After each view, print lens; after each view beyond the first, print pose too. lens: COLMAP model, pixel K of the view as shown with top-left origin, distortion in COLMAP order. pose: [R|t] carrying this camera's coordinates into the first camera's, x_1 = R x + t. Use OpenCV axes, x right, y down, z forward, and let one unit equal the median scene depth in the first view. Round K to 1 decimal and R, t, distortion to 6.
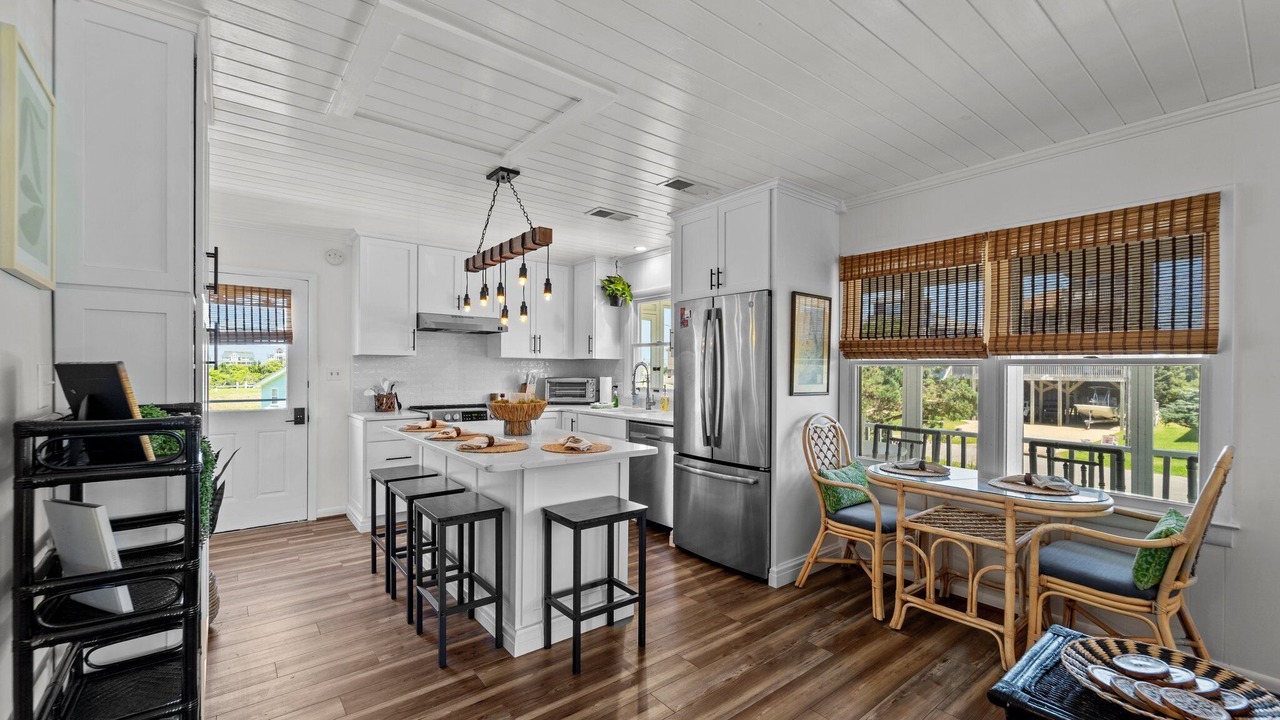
lens RADIAL K [[523.5, 0, 645.1], [0, 523.5, 366.9], [0, 0, 1]] dist [0.000131, 0.000002]
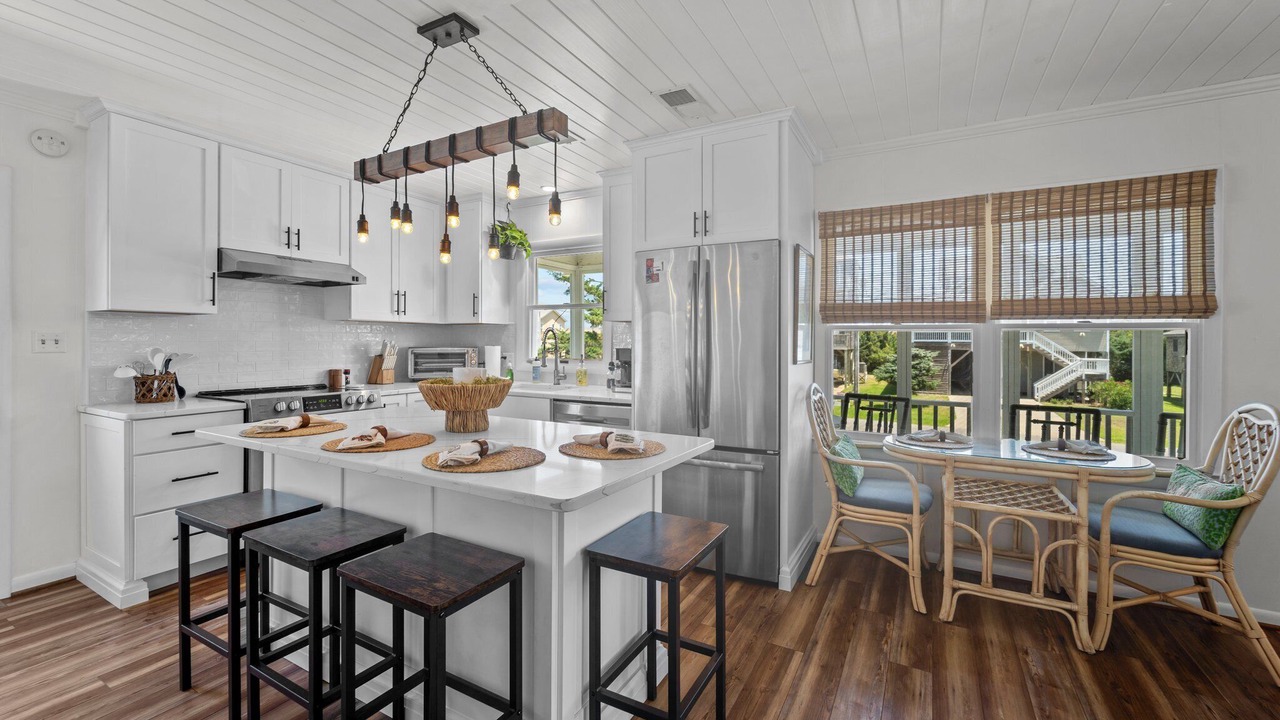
lens RADIAL K [[517.0, 0, 641.6], [0, 517.0, 339.9], [0, 0, 1]] dist [0.000905, -0.000177]
pose [[0.927208, -0.000368, 0.374547, -0.287515], [-0.001037, 0.999993, 0.003551, 0.012116], [-0.374546, -0.003681, 0.927201, 0.314773]]
